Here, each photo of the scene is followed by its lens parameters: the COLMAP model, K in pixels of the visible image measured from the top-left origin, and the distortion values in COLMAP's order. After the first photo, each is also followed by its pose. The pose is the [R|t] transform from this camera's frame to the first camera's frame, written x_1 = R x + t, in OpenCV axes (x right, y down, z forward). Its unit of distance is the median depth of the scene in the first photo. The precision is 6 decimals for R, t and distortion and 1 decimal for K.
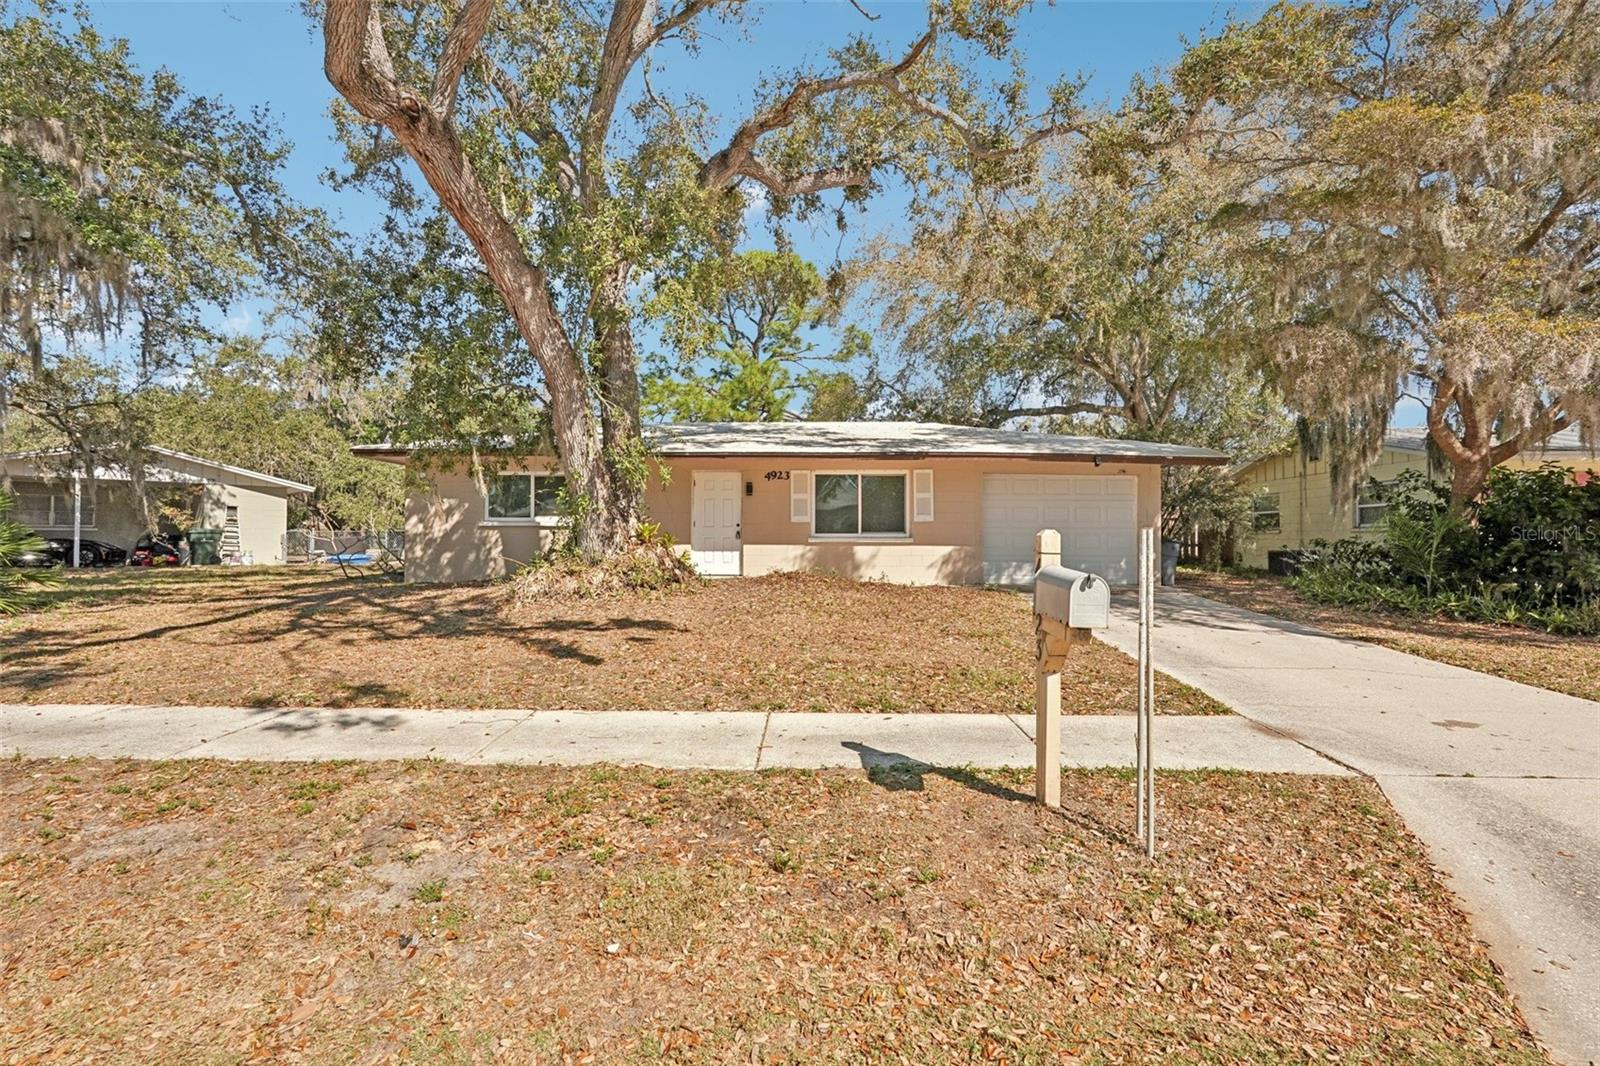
lens RADIAL K [[756.4, 0, 800.0], [0, 756.4, 533.0], [0, 0, 1]] dist [-0.000993, 0.000003]
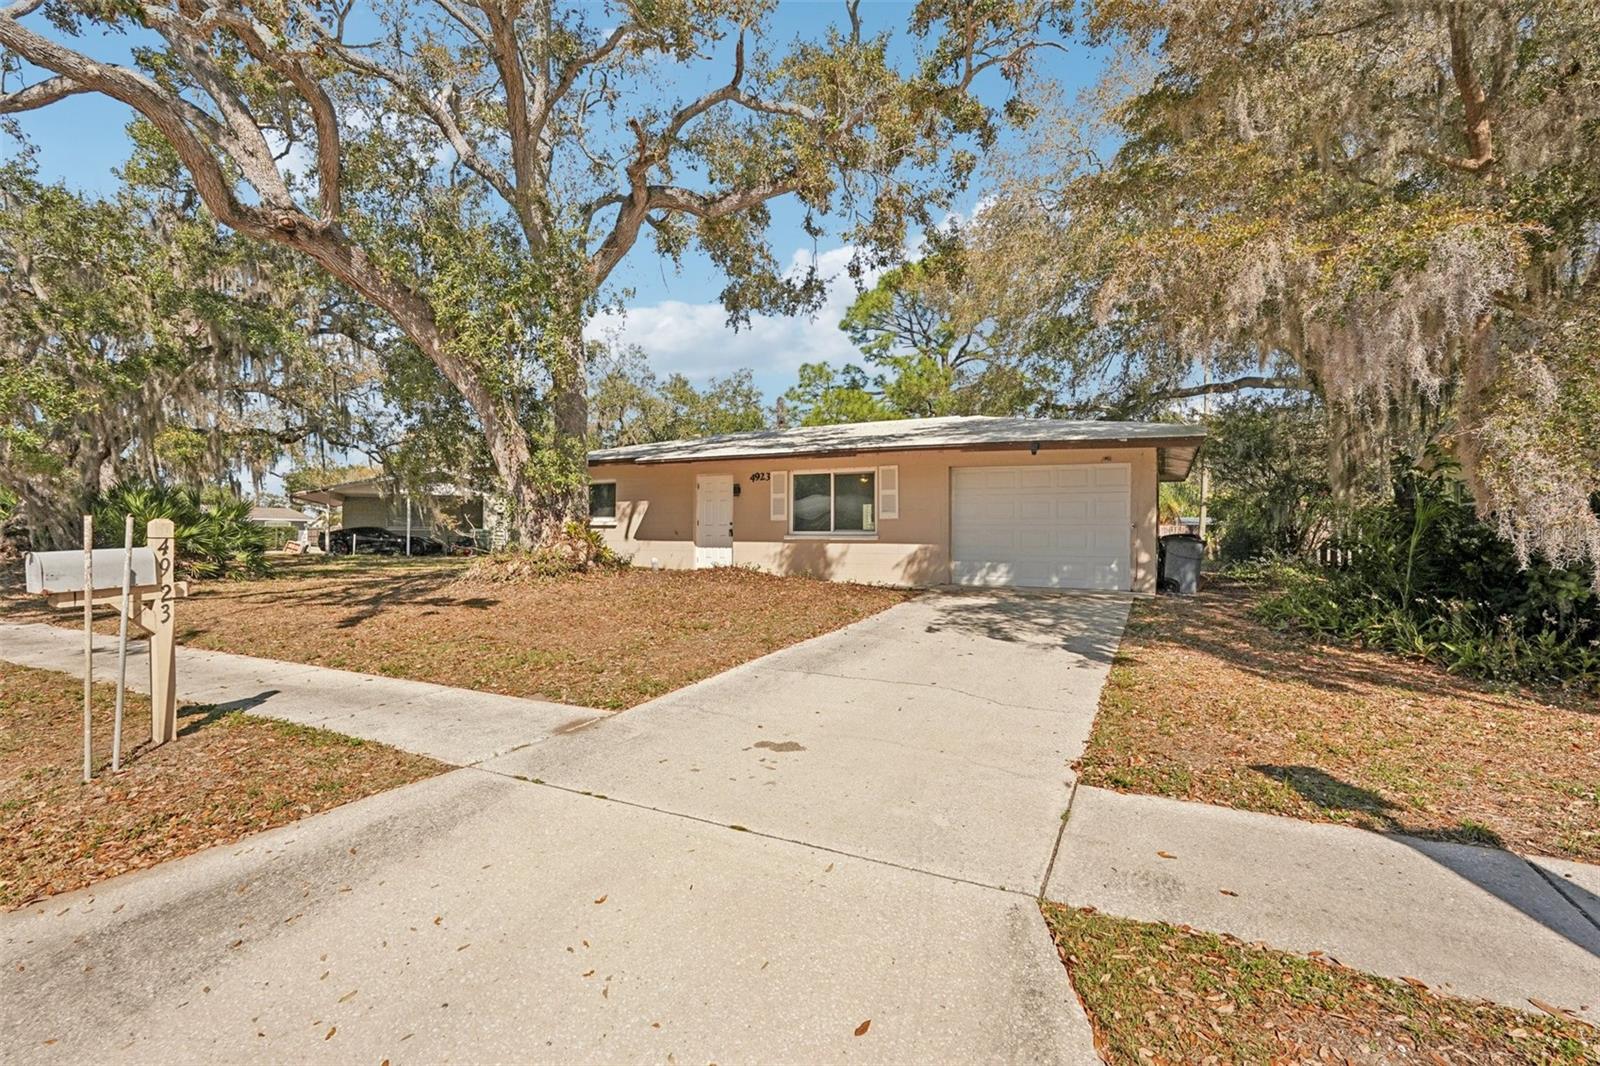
lens RADIAL K [[724.2, 0, 801.1], [0, 724.2, 539.1], [0, 0, 1]] dist [-0.014863, 0.008925]
pose [[0.898458, 0.003395, -0.439047, 0.465539], [-0.000527, 0.999978, 0.006653, 0.004716], [0.439060, -0.005746, 0.898439, 0.107901]]
